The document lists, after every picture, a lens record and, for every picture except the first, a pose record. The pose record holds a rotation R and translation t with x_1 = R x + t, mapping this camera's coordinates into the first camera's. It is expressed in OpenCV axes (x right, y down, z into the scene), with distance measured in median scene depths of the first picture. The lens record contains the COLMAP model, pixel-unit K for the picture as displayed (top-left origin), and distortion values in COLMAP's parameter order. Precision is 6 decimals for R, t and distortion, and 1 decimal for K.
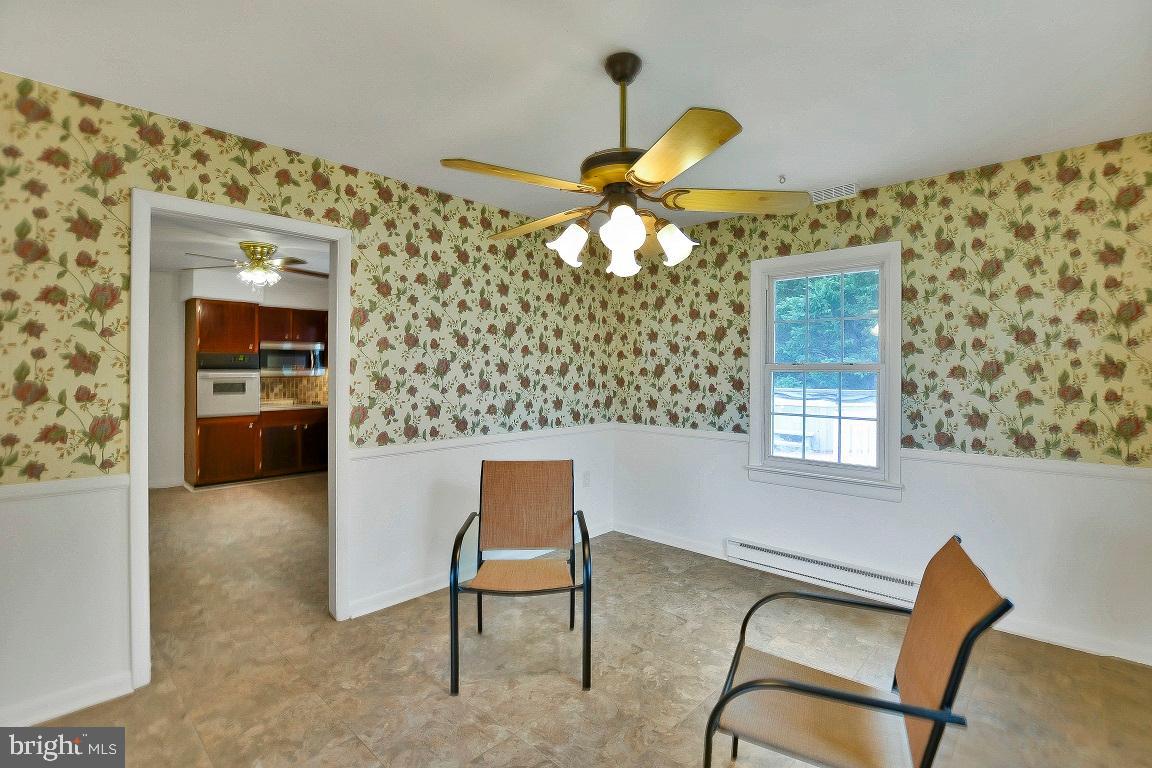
lens RADIAL K [[527.0, 0, 563.7], [0, 527.0, 363.5], [0, 0, 1]] dist [-0.020183, 0.004047]
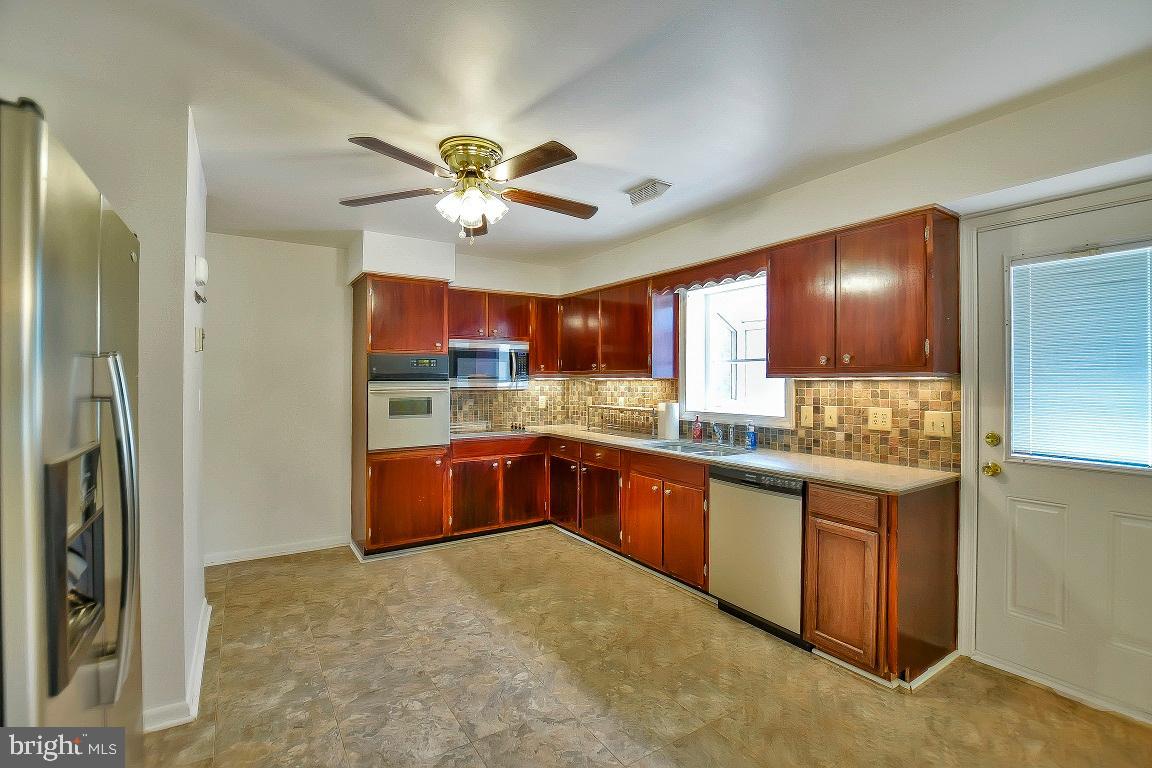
lens RADIAL K [[527.0, 0, 578.5], [0, 527.0, 374.7], [0, 0, 1]] dist [-0.020183, 0.004047]
pose [[0.973933, -0.000225, -0.226834, -0.548397], [0.000181, 1.000000, -0.000217, 0.009737], [0.226835, 0.000170, 0.973933, 0.776517]]
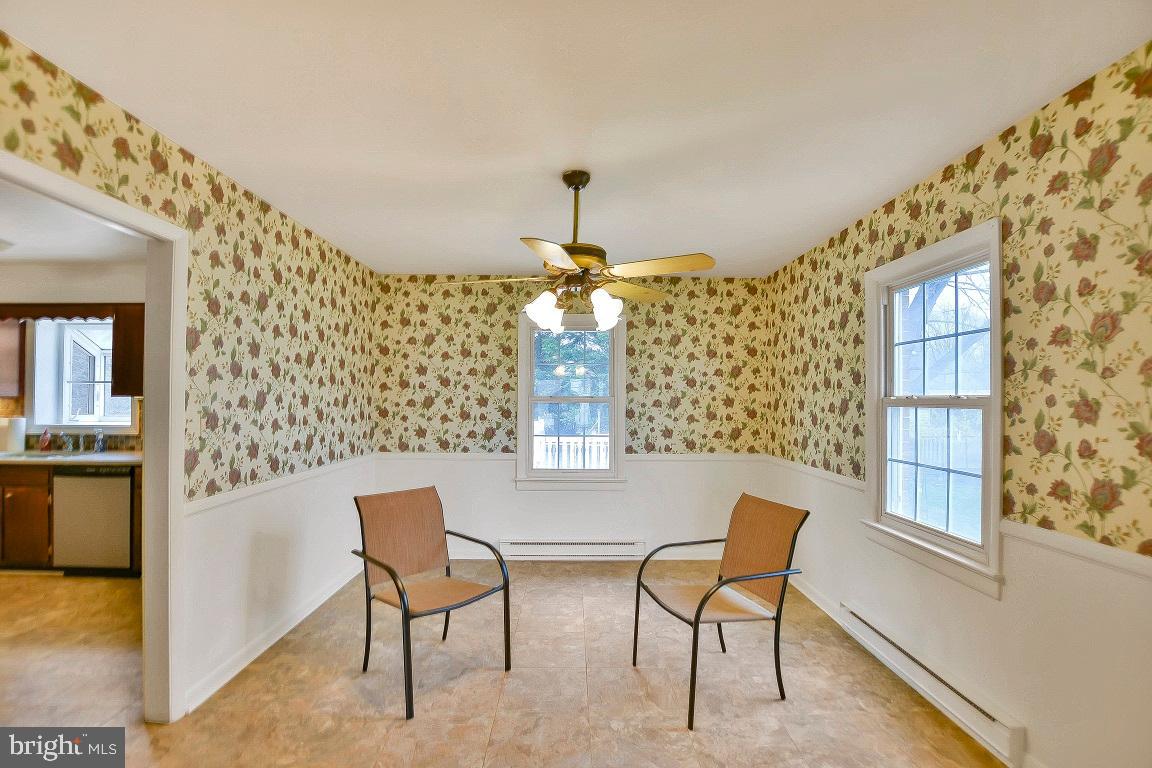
lens RADIAL K [[527.0, 0, 554.5], [0, 527.0, 389.4], [0, 0, 1]] dist [-0.020183, 0.004047]
pose [[0.734737, 0.011960, 0.678246, -0.495741], [-0.011861, 0.999918, -0.004784, -0.013316], [-0.678248, -0.004530, 0.734819, 0.030791]]
